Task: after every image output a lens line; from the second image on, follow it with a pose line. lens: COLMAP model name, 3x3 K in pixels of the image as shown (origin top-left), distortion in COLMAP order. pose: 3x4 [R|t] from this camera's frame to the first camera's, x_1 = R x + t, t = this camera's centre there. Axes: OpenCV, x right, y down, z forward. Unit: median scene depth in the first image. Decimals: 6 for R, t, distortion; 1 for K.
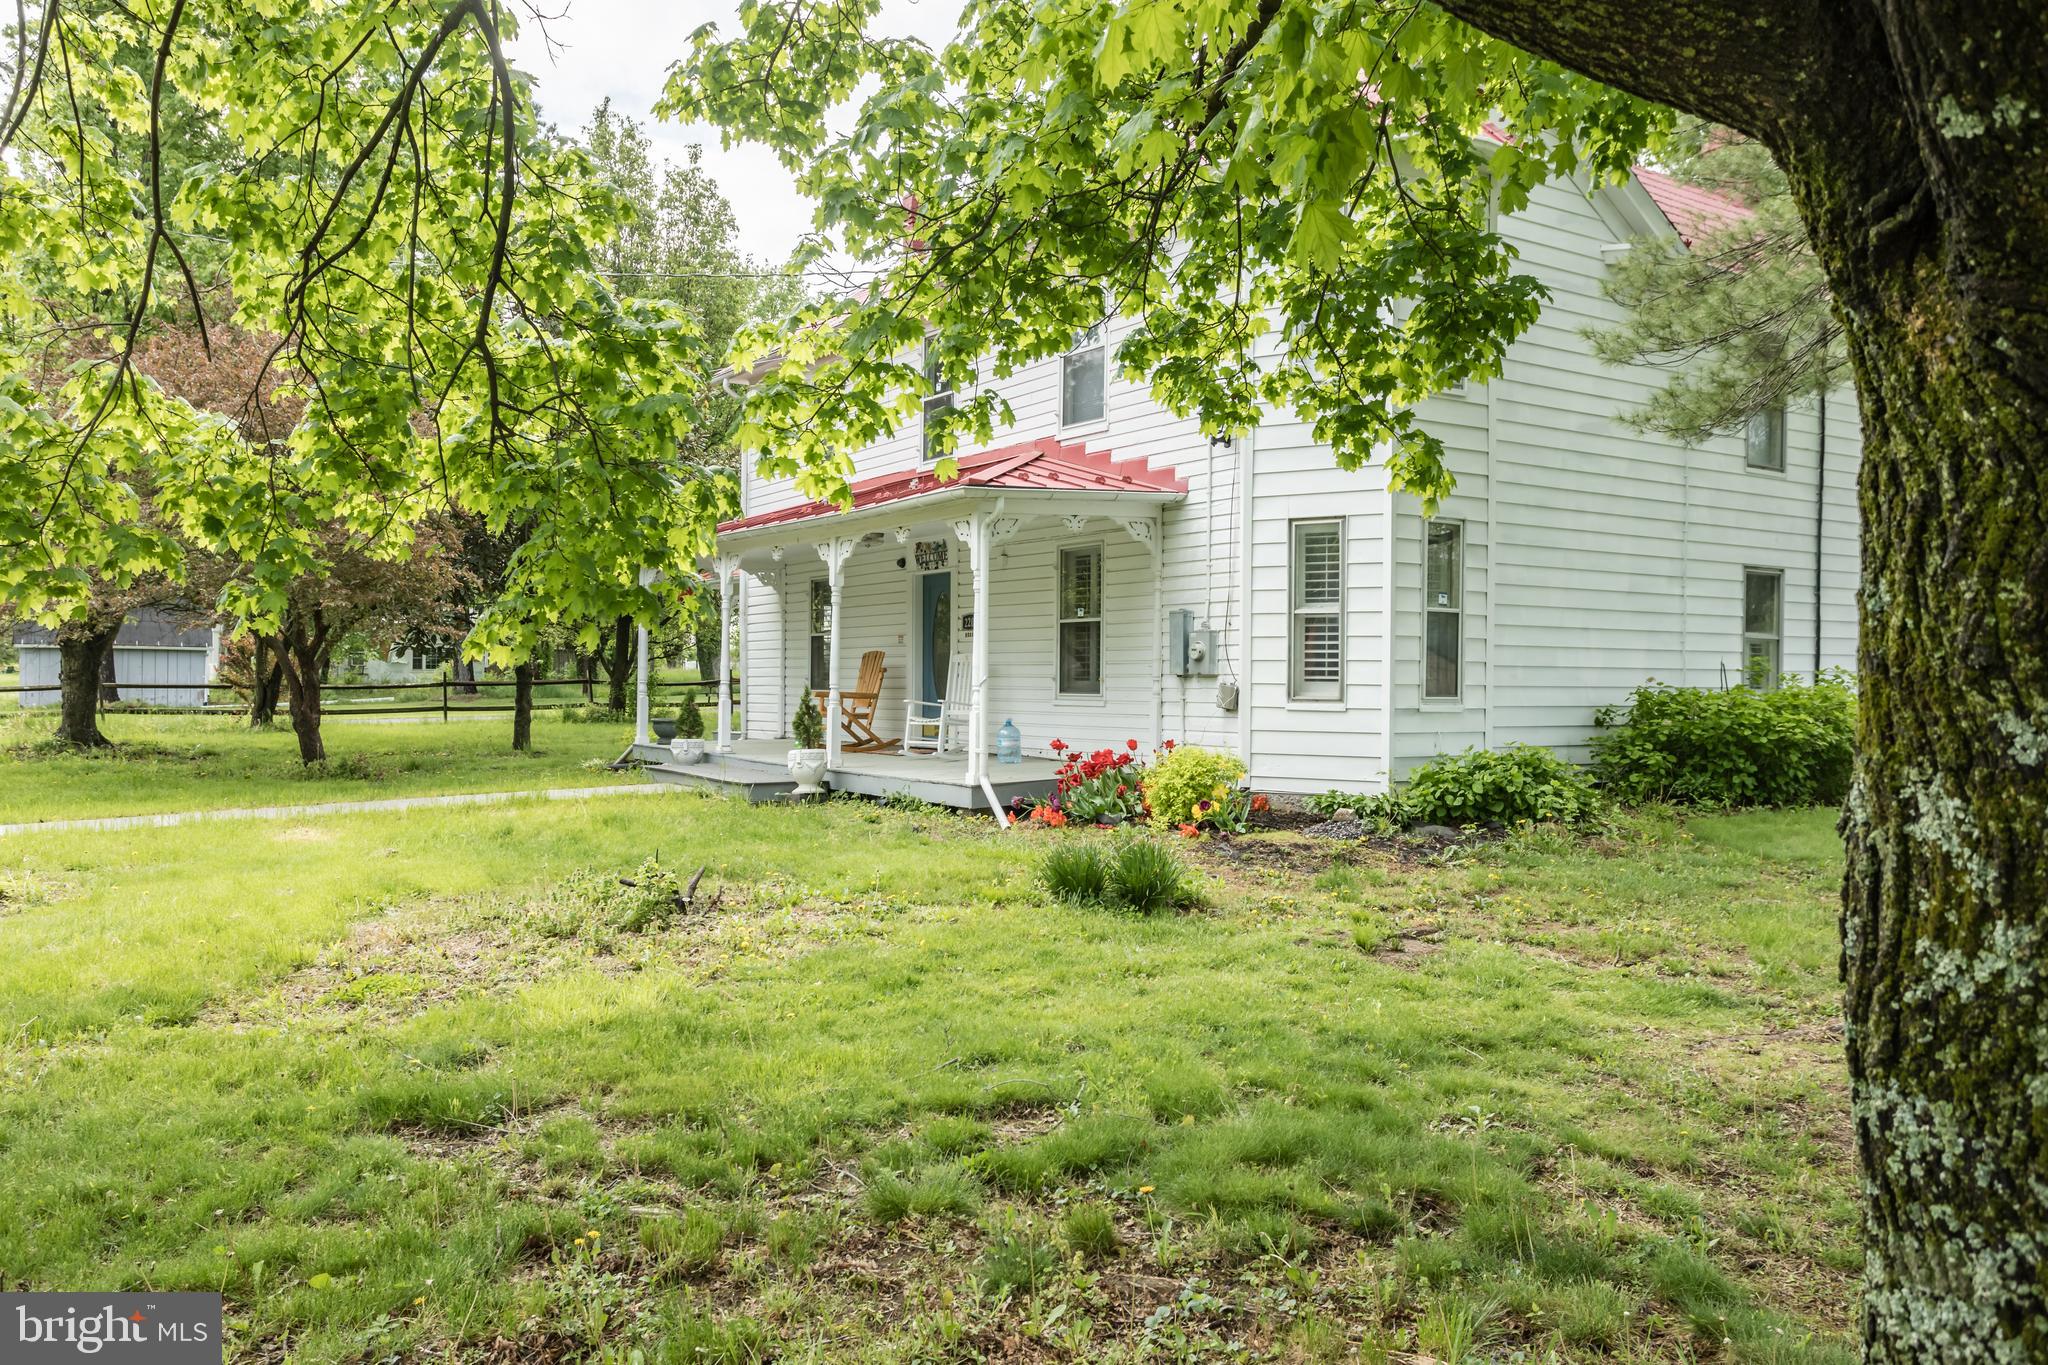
lens RADIAL K [[1390.0, 0, 1025.7], [0, 1390.0, 658.4], [0, 0, 1]] dist [-0.008735, -0.001176]
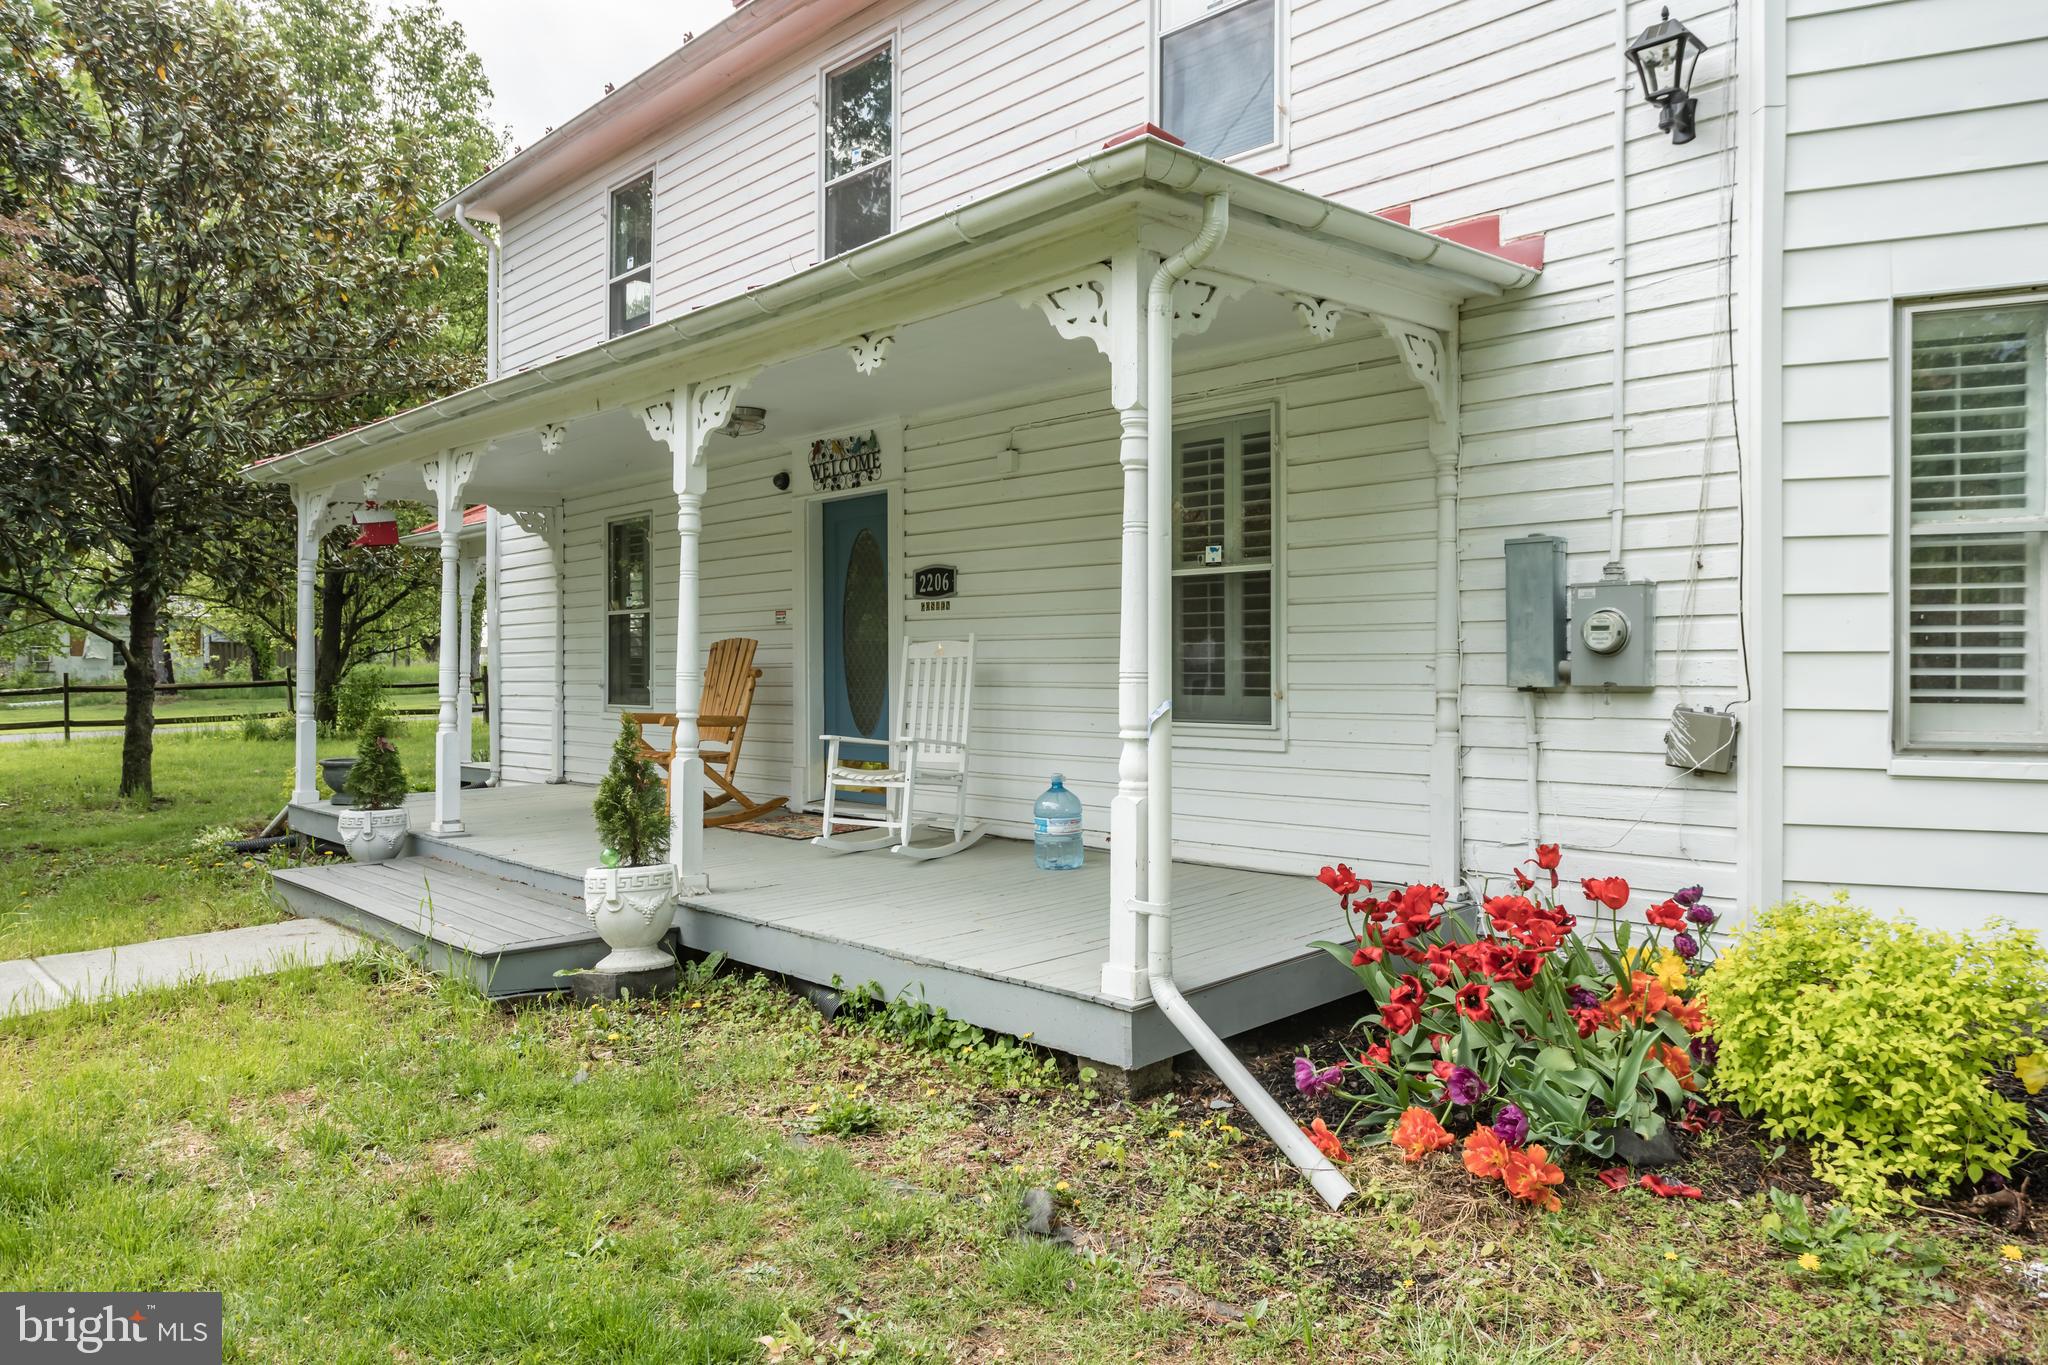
lens RADIAL K [[1390.0, 0, 1025.7], [0, 1390.0, 658.4], [0, 0, 1]] dist [-0.008735, -0.001176]
pose [[0.987806, -0.003264, 0.155659, -0.101875], [0.002530, 0.999985, 0.004909, 0.000467], [-0.155672, -0.004455, 0.987799, 0.549891]]
